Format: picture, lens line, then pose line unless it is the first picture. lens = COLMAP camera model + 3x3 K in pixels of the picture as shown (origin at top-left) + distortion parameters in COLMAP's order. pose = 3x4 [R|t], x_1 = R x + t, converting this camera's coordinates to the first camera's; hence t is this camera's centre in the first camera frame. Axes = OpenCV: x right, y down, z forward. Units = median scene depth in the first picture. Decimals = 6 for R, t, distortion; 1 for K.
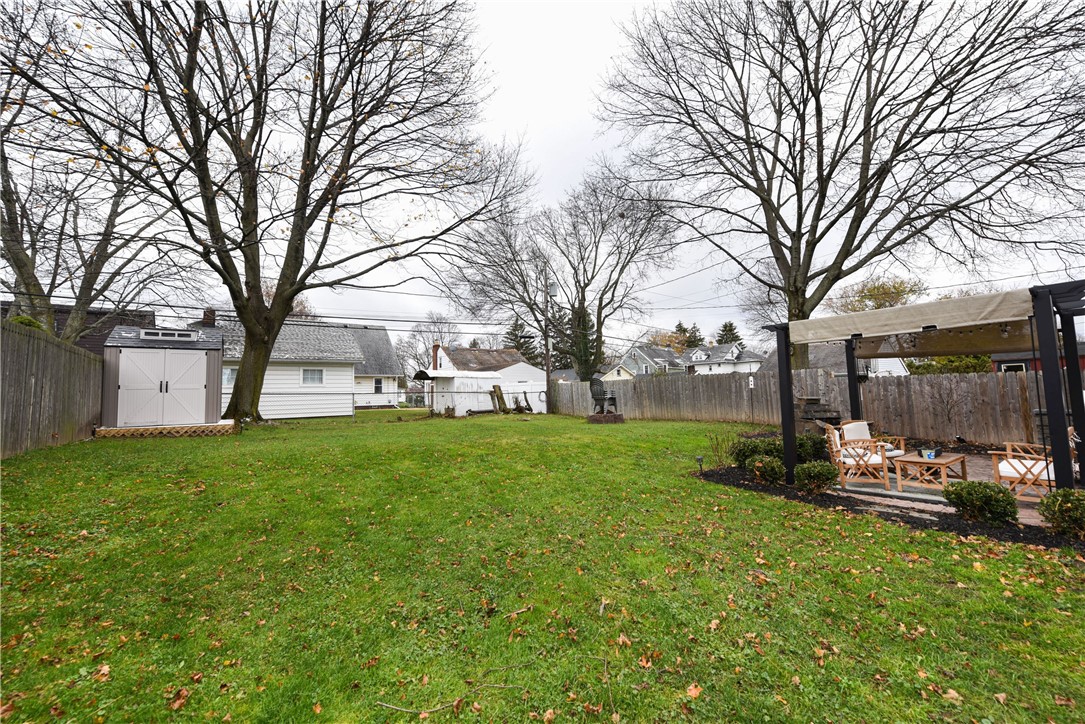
lens RADIAL K [[432.4, 0, 542.5], [0, 432.4, 362.0], [0, 0, 1]] dist [-0.000581, -0.000073]
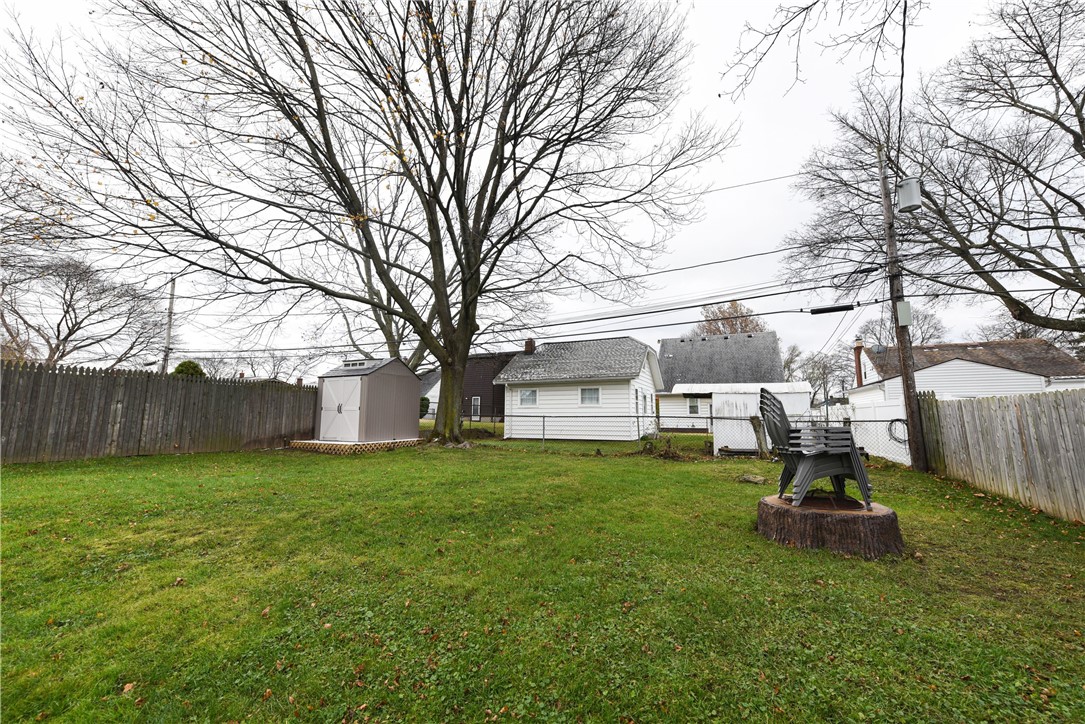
lens RADIAL K [[432.4, 0, 542.5], [0, 432.4, 362.0], [0, 0, 1]] dist [-0.000581, -0.000073]
pose [[0.525824, -0.081016, -0.846727, 0.305715], [0.048430, 0.996690, -0.065289, 0.023766], [0.849214, -0.006676, 0.528007, 0.608981]]
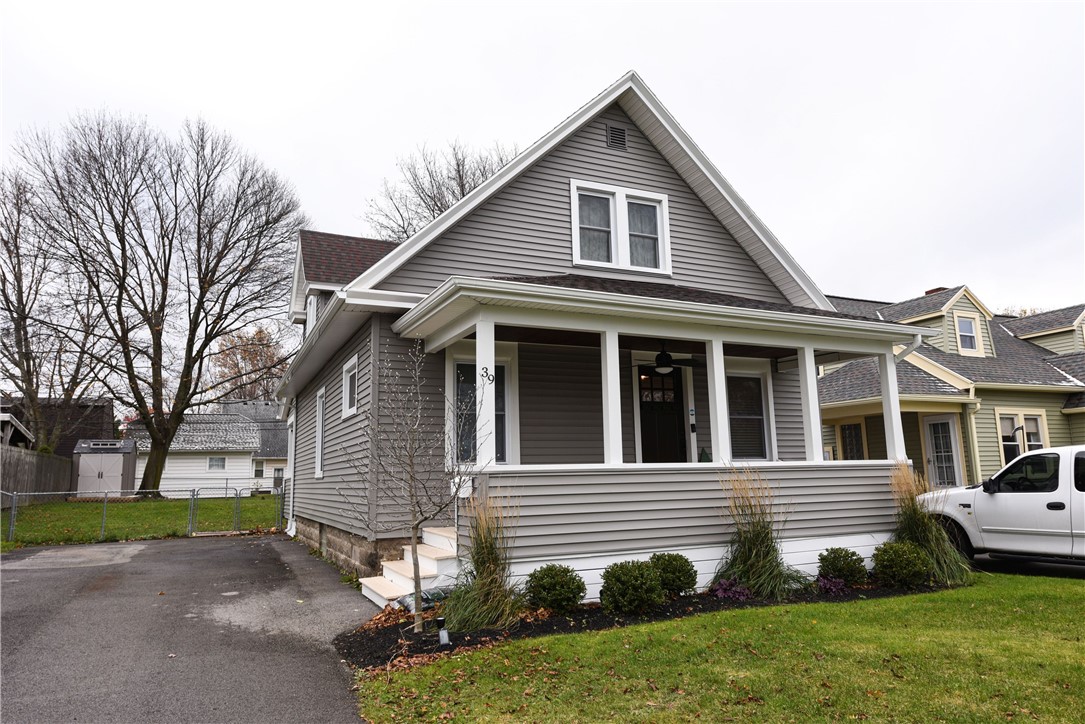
lens RADIAL K [[715.3, 0, 542.5], [0, 715.3, 362.0], [0, 0, 1]] dist [-0.004459, -0.001747]
pose [[0.977364, -0.025364, -0.210040, 1.131463], [0.007763, 0.996419, -0.084201, -0.105986], [0.211424, 0.080665, 0.974060, -1.117912]]
